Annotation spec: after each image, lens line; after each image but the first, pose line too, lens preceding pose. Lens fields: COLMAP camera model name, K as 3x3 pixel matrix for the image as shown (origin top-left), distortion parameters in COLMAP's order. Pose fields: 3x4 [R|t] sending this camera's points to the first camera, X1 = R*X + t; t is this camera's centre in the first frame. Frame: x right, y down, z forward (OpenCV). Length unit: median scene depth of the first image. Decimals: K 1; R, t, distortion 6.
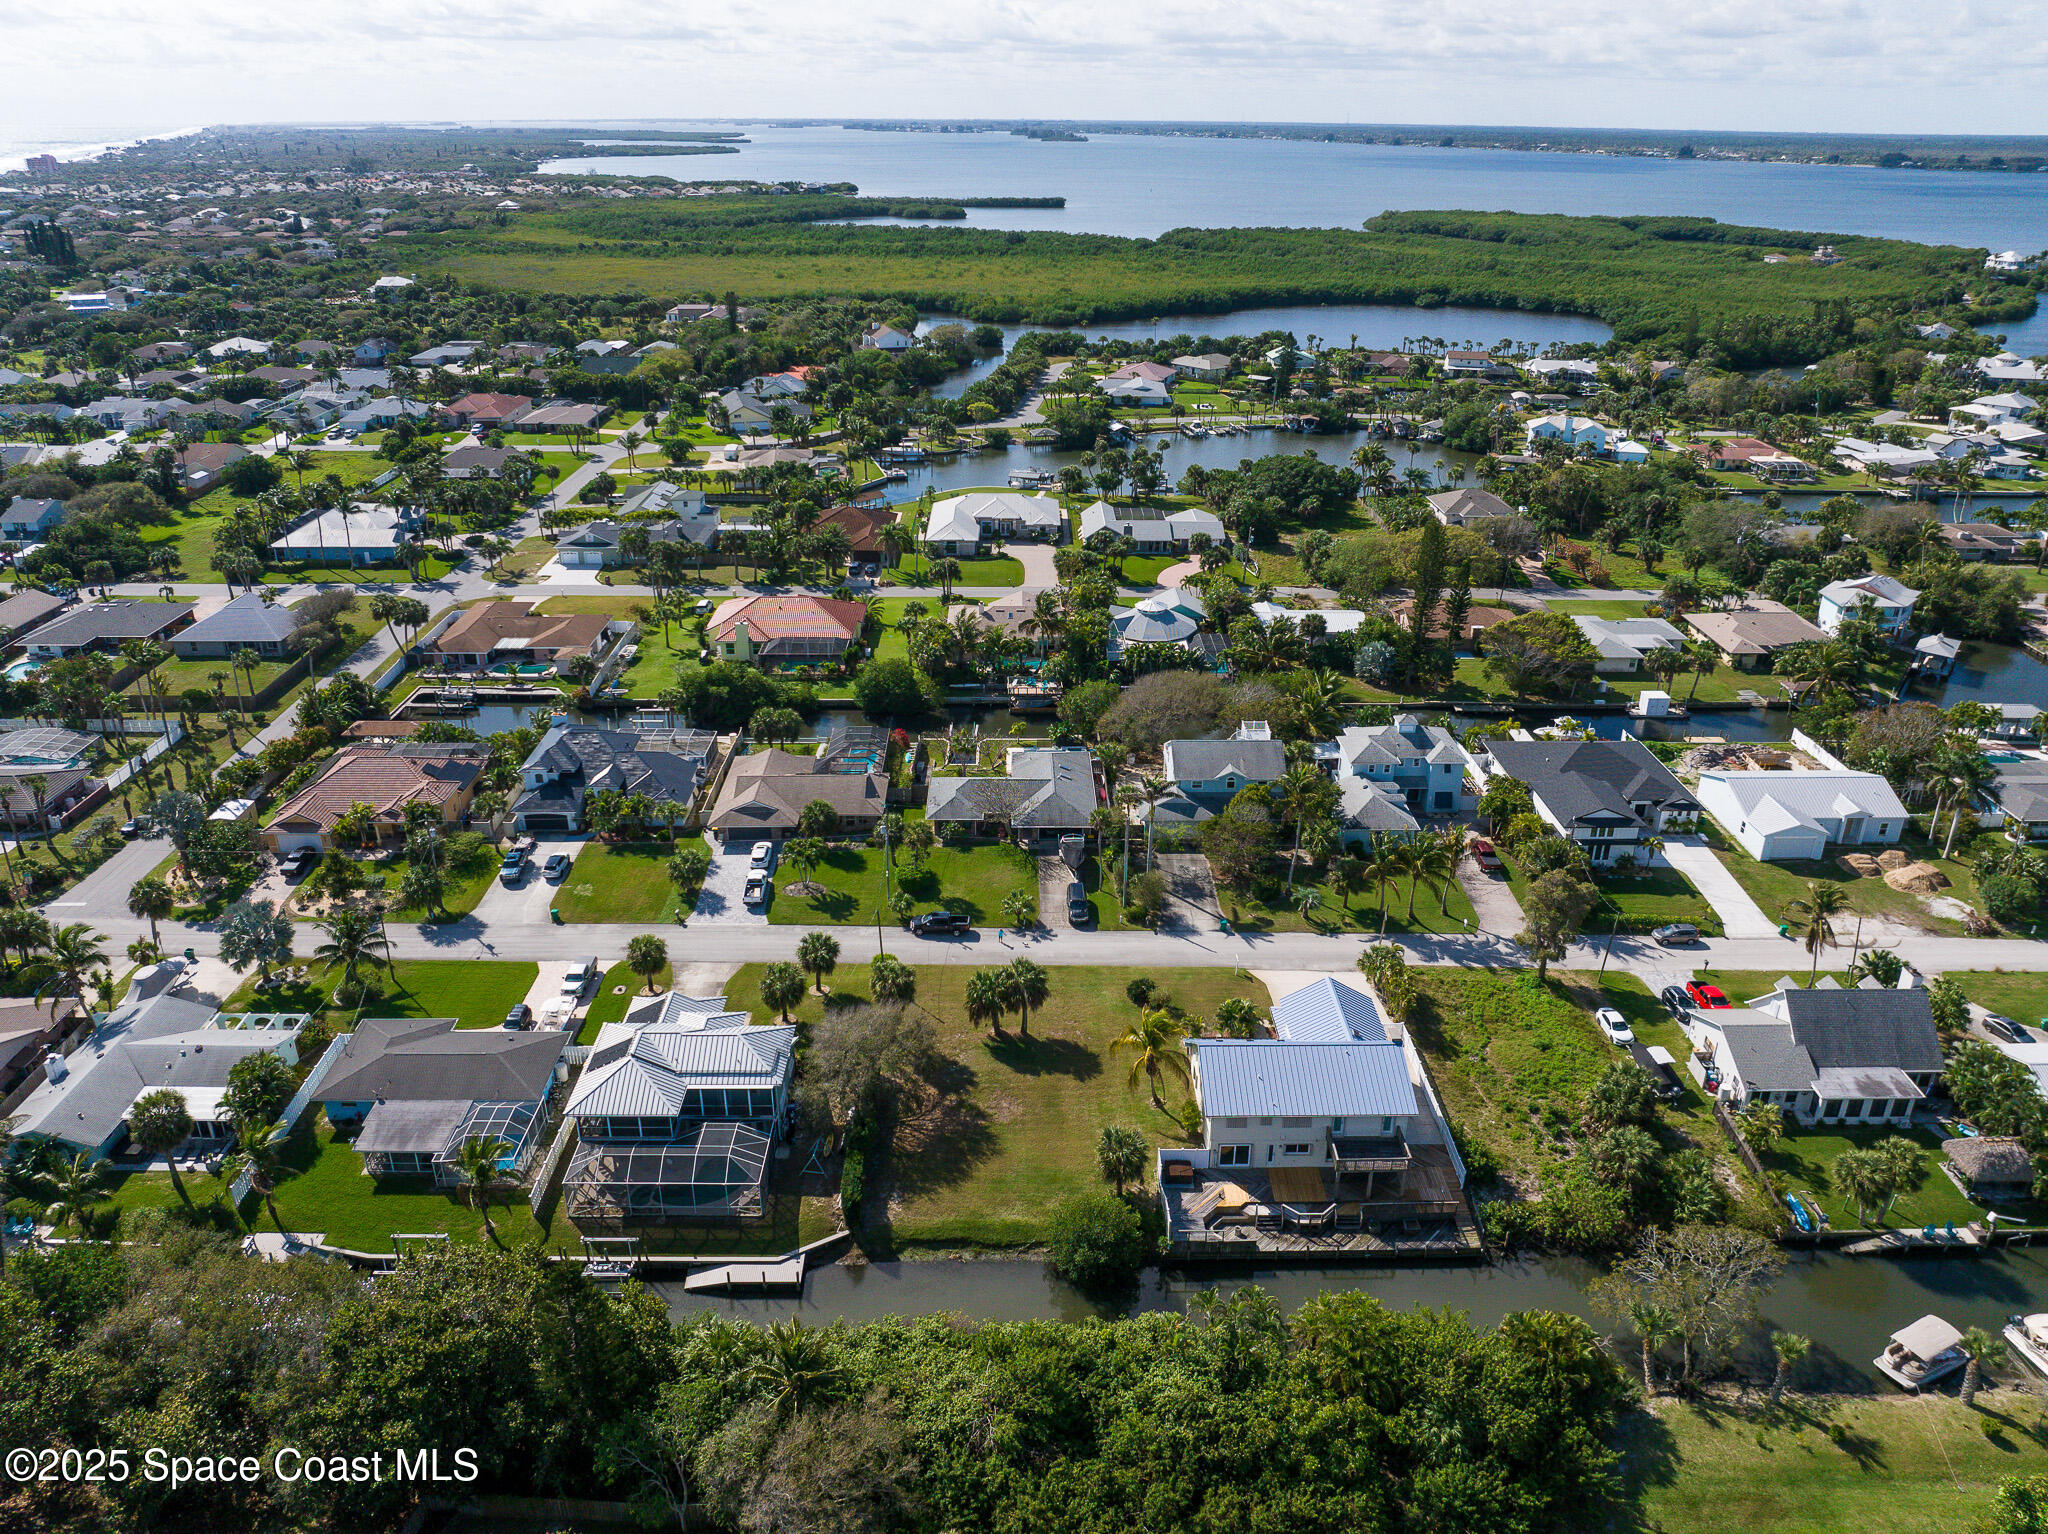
lens RADIAL K [[1442.3, 0, 1032.4], [0, 1442.3, 764.5], [0, 0, 1]] dist [-0.029816, 0.003695]
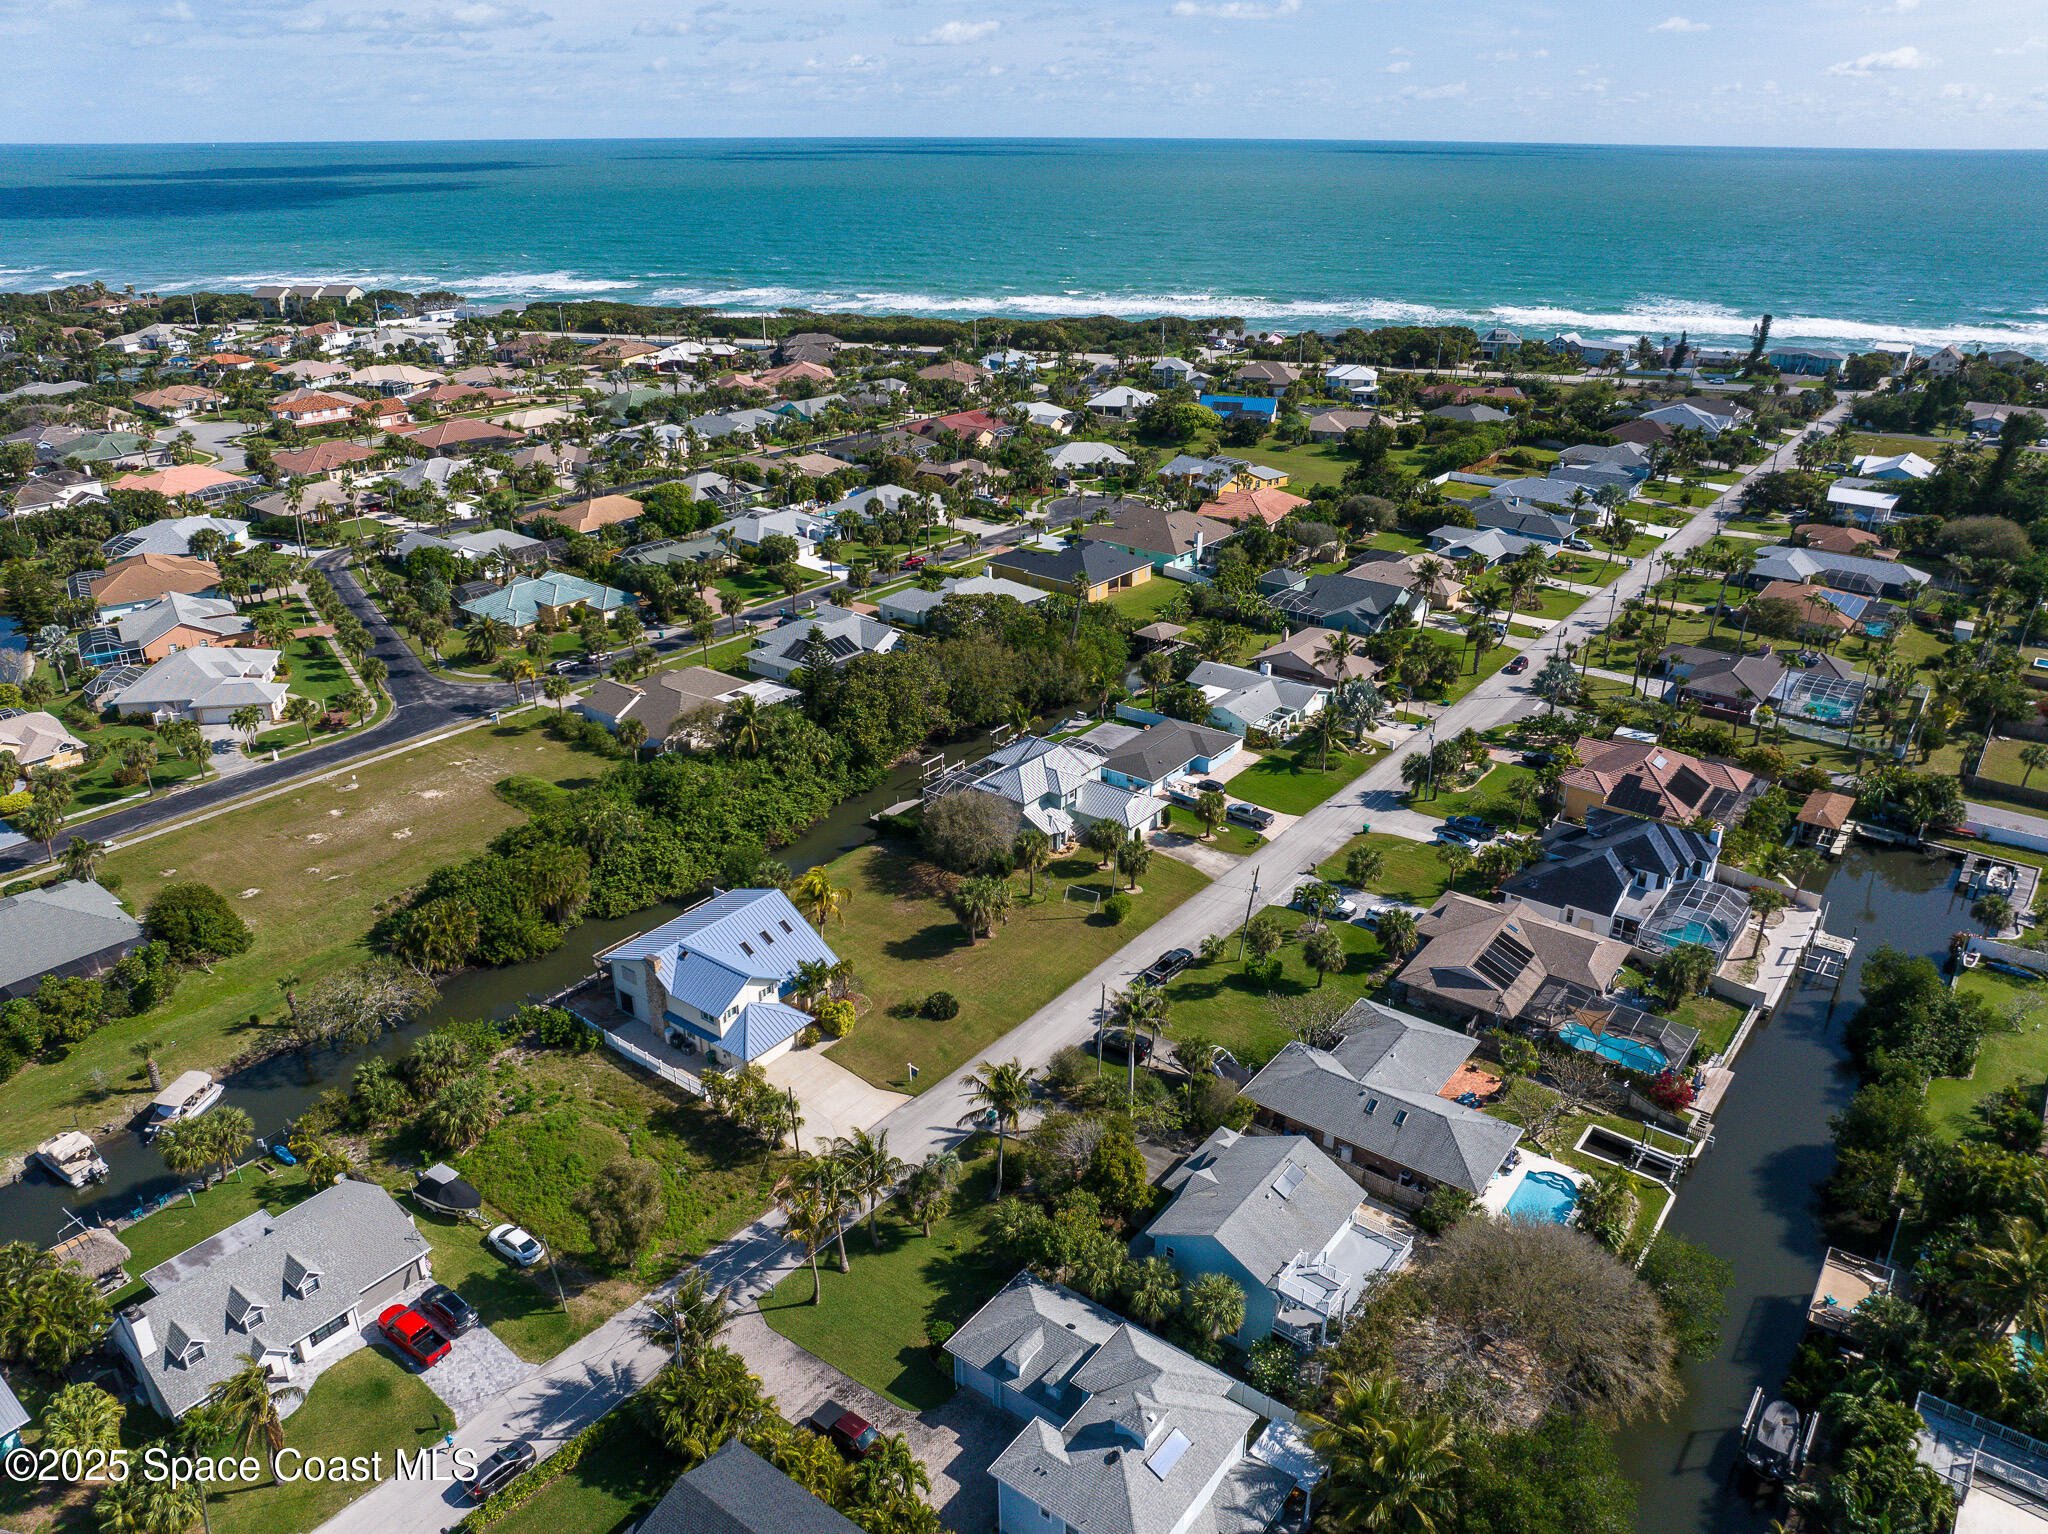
lens RADIAL K [[1438.2, 0, 1034.5], [0, 1438.2, 767.5], [0, 0, 1]] dist [-0.031409, -0.006974]
pose [[-0.611080, 0.310703, -0.728041, 0.631191], [-0.338048, 0.729220, 0.594947, -0.511293], [0.715754, 0.609673, -0.340579, 1.140536]]
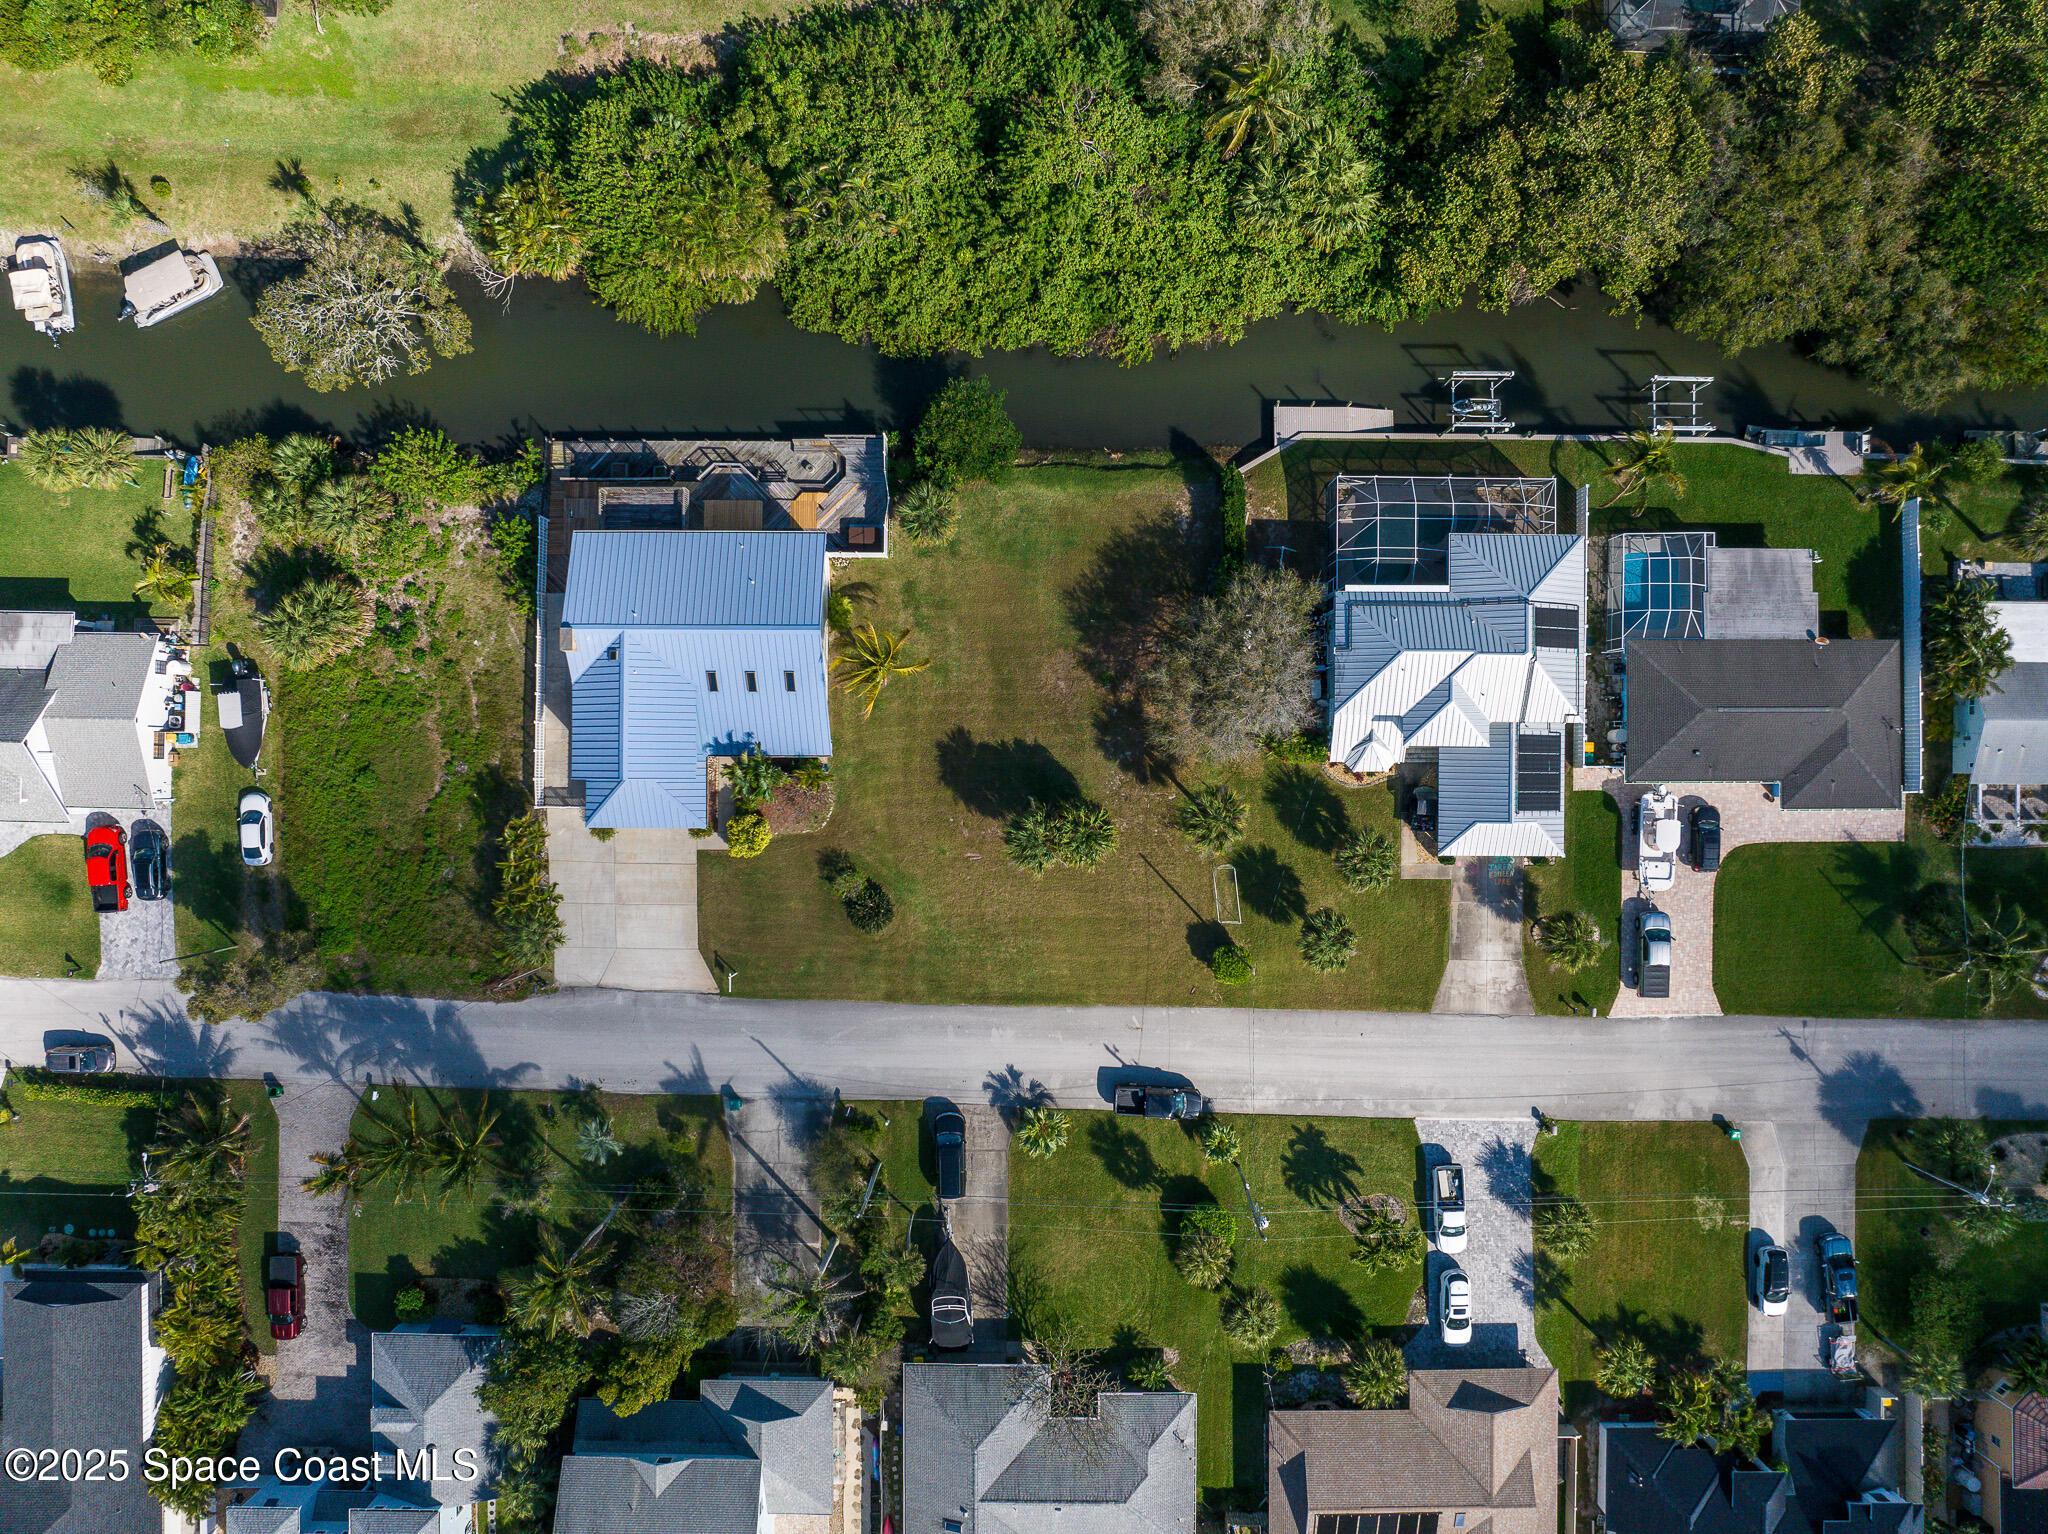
lens RADIAL K [[1438.2, 0, 1034.5], [0, 1438.2, 767.5], [0, 0, 1]] dist [-0.031409, -0.006974]
pose [[-0.999785, -0.020087, -0.005168, 0.000051], [0.003597, -0.413323, 0.910577, -0.418584], [-0.020427, 0.910363, 0.413306, 0.562395]]
